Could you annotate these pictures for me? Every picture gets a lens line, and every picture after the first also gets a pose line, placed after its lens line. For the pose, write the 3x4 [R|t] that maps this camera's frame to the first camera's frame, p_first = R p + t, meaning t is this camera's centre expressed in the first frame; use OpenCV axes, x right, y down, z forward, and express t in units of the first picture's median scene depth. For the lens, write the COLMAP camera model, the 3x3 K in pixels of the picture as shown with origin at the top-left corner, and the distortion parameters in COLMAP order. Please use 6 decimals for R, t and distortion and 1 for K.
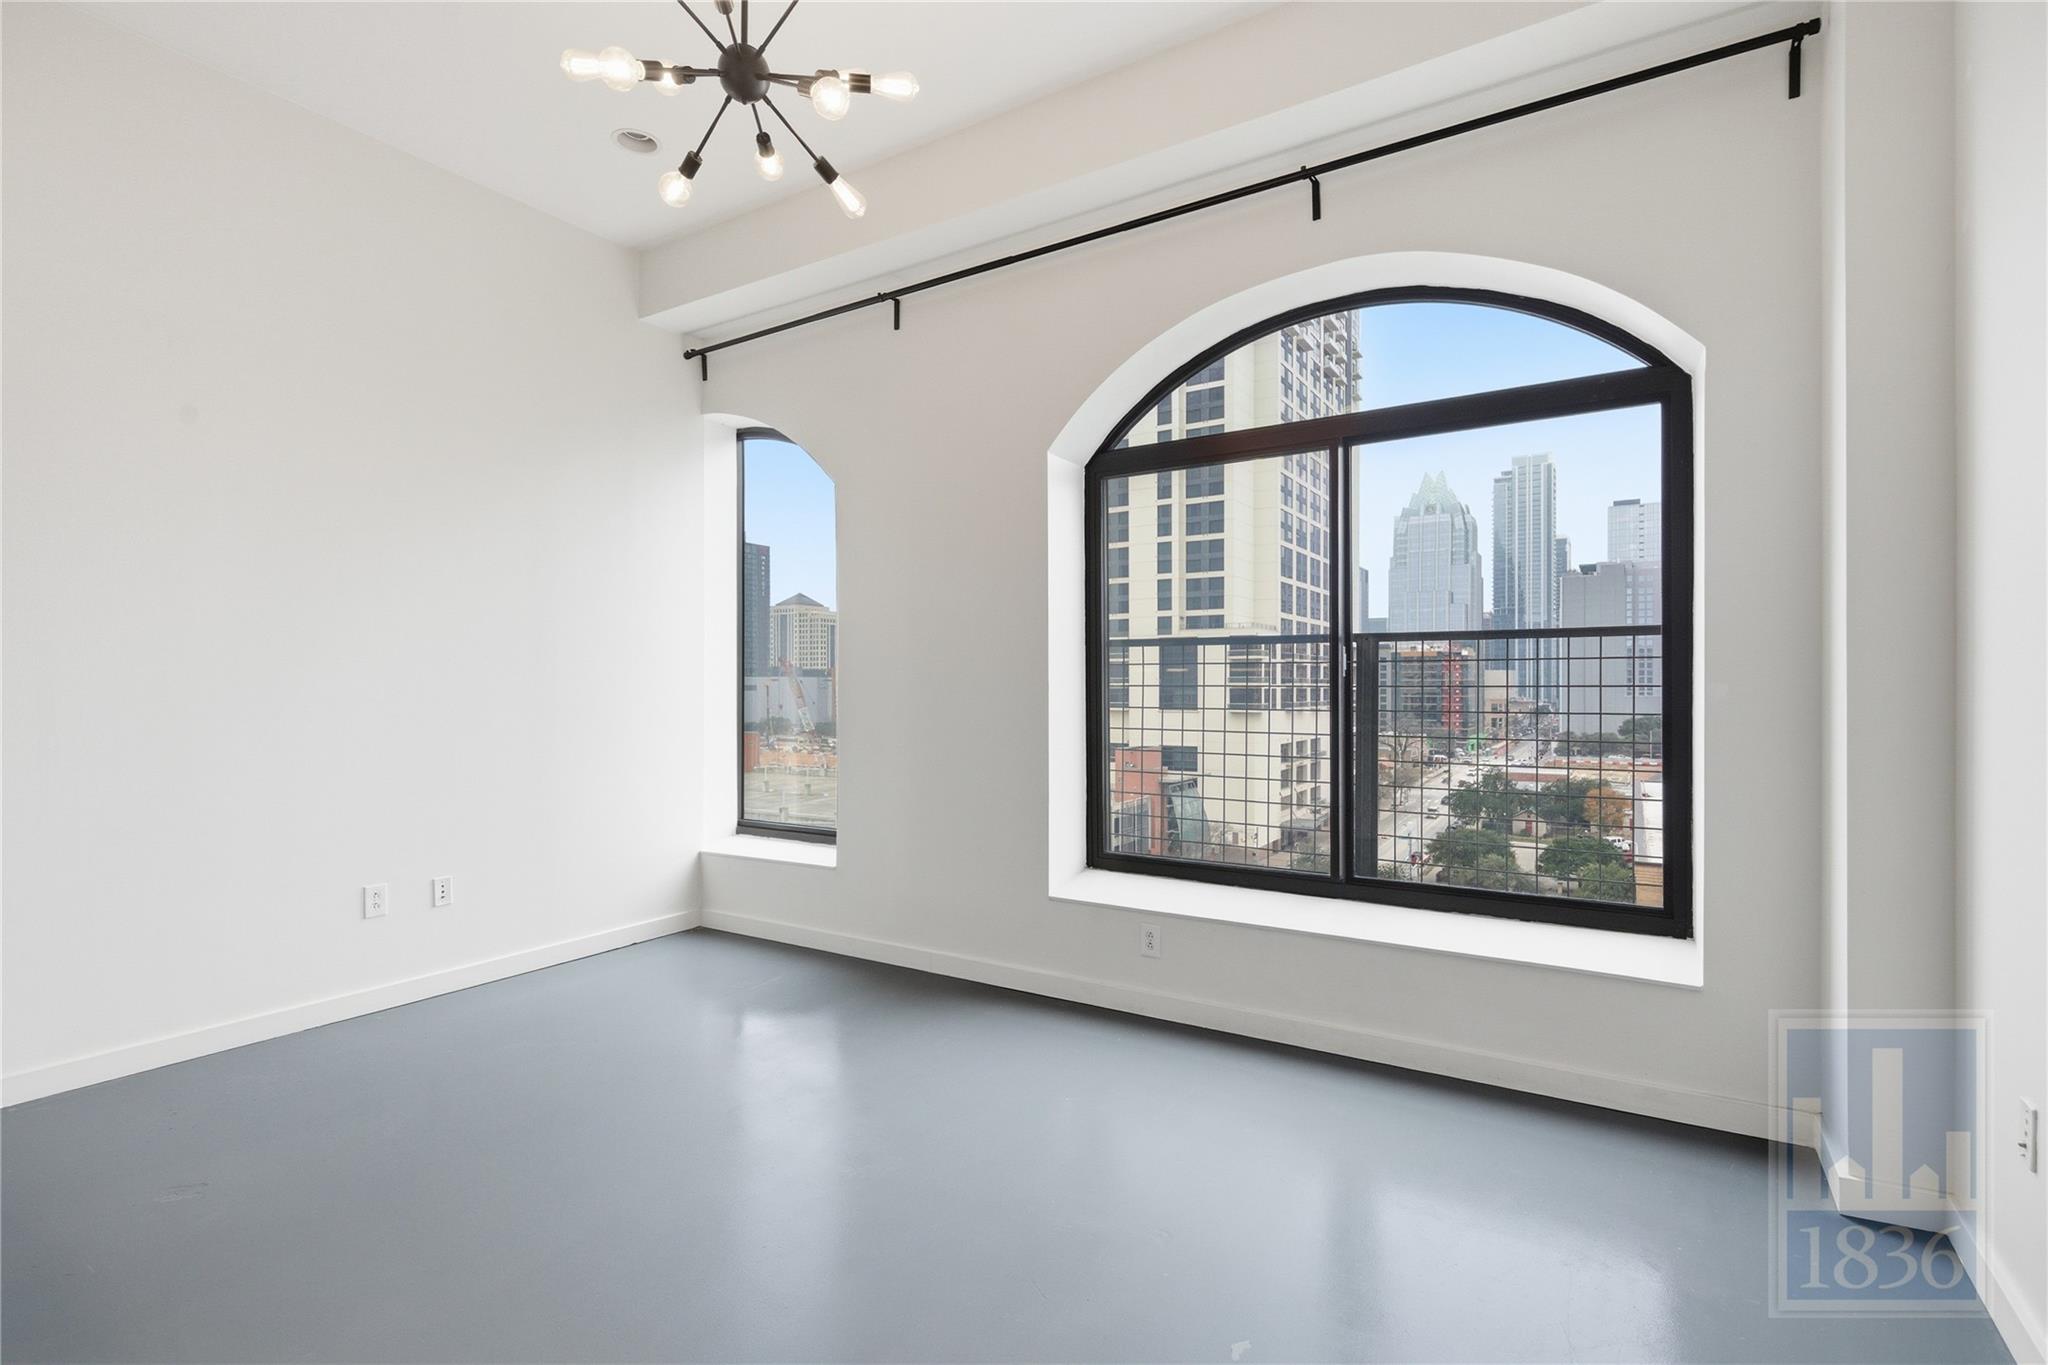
lens RADIAL K [[1012.4, 0, 1028.3], [0, 1012.4, 689.2], [0, 0, 1]] dist [0.014697, -0.000352]
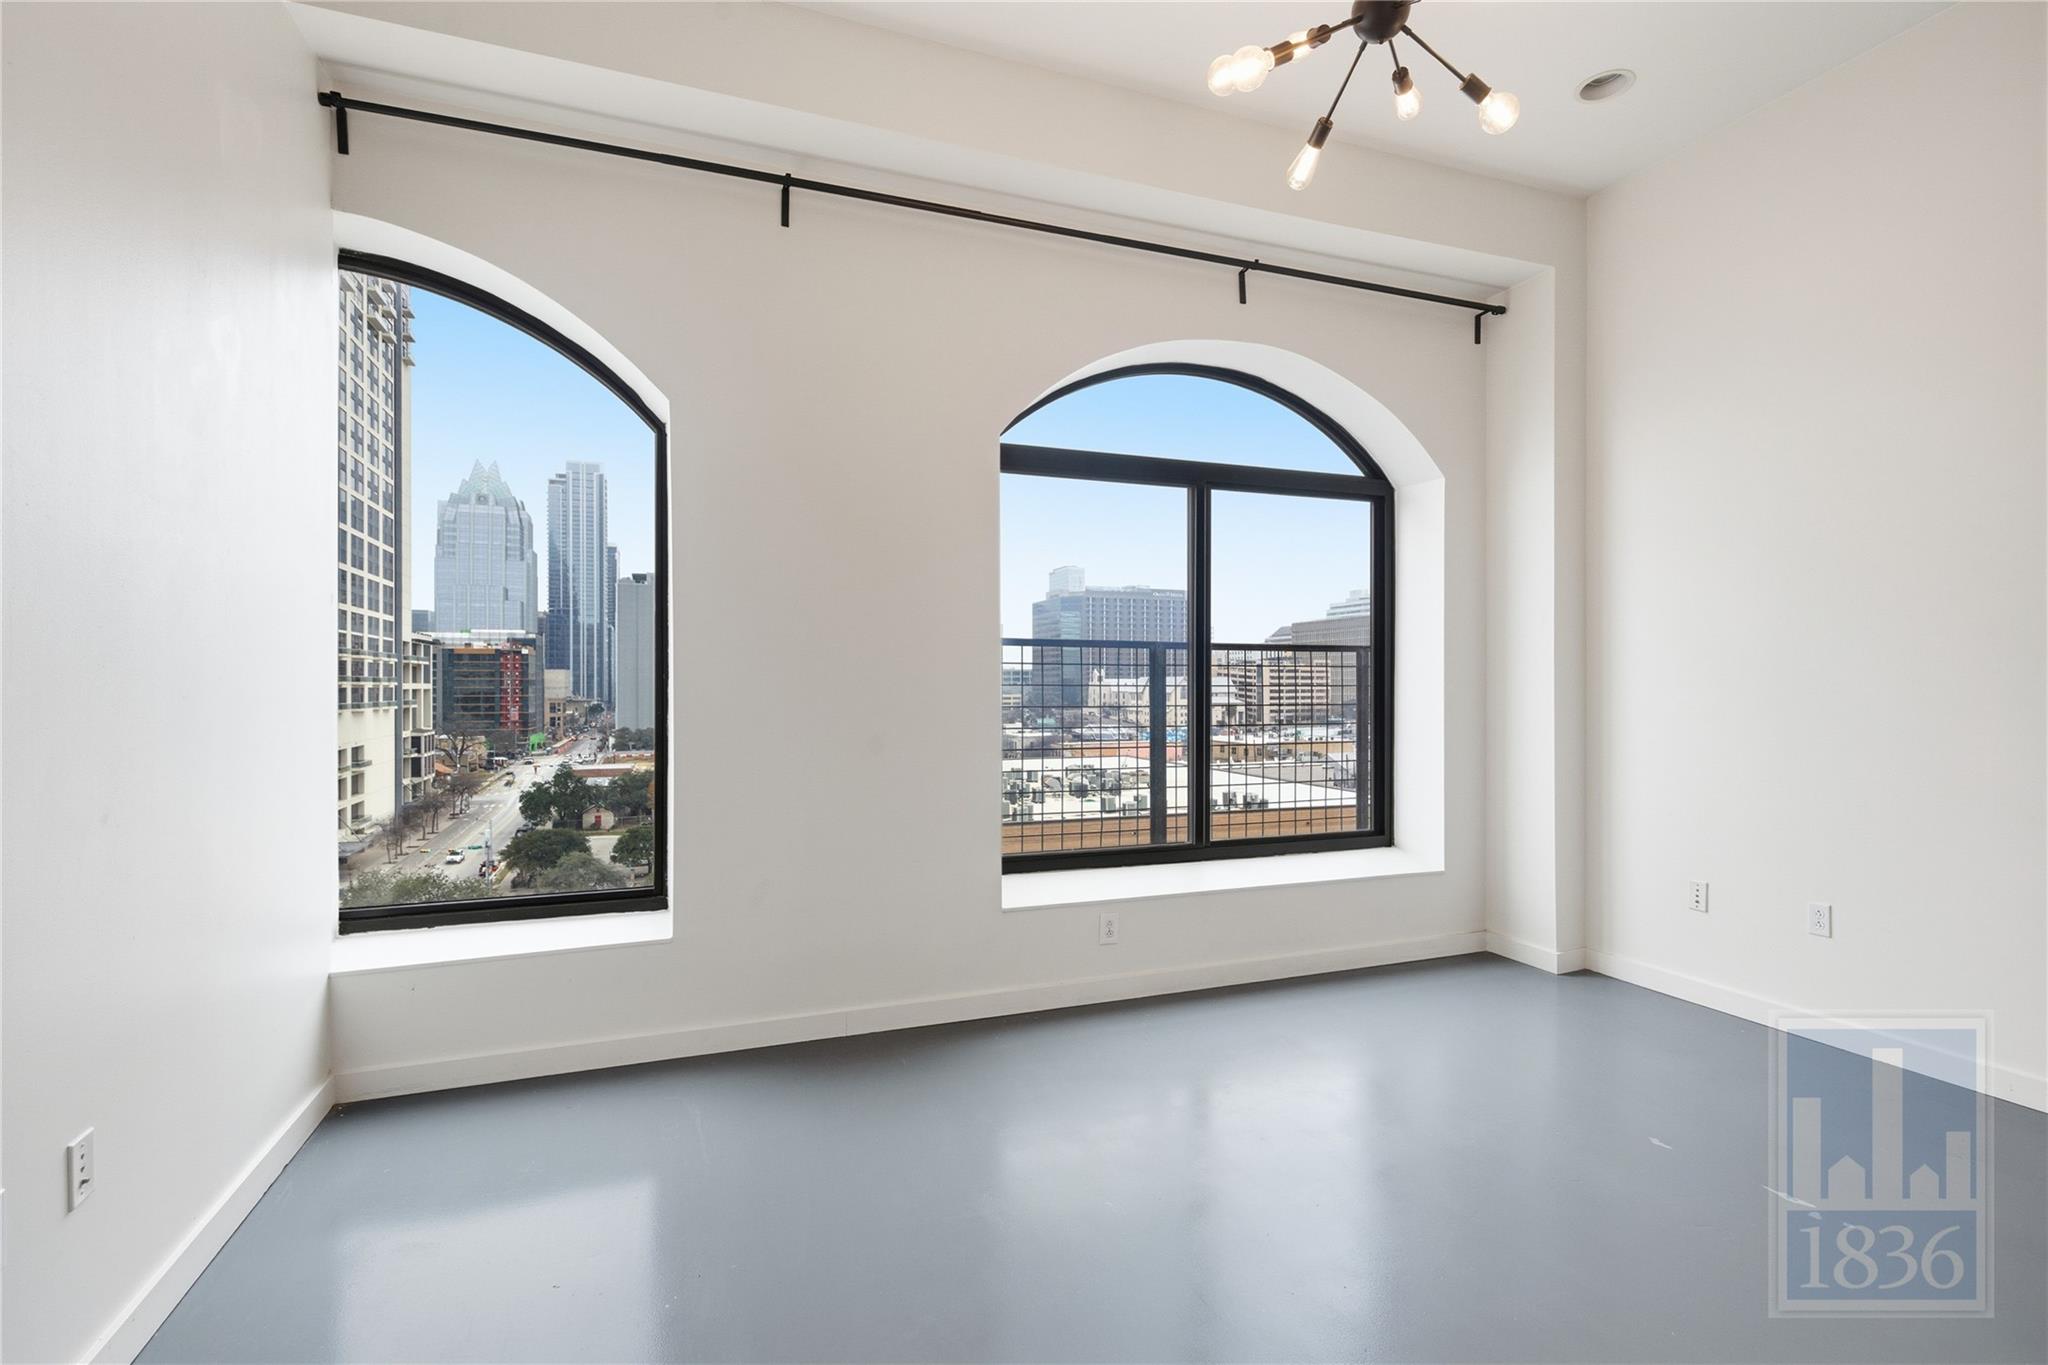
lens RADIAL K [[993.2, 0, 1024.0], [0, 993.2, 682.5], [0, 0, 1]] dist [0.010394, -0.000184]
pose [[0.569528, 0.004261, 0.821961, -0.088689], [0.000583, 0.999984, -0.005588, 0.000047], [-0.821972, 0.003662, 0.569516, 0.056287]]
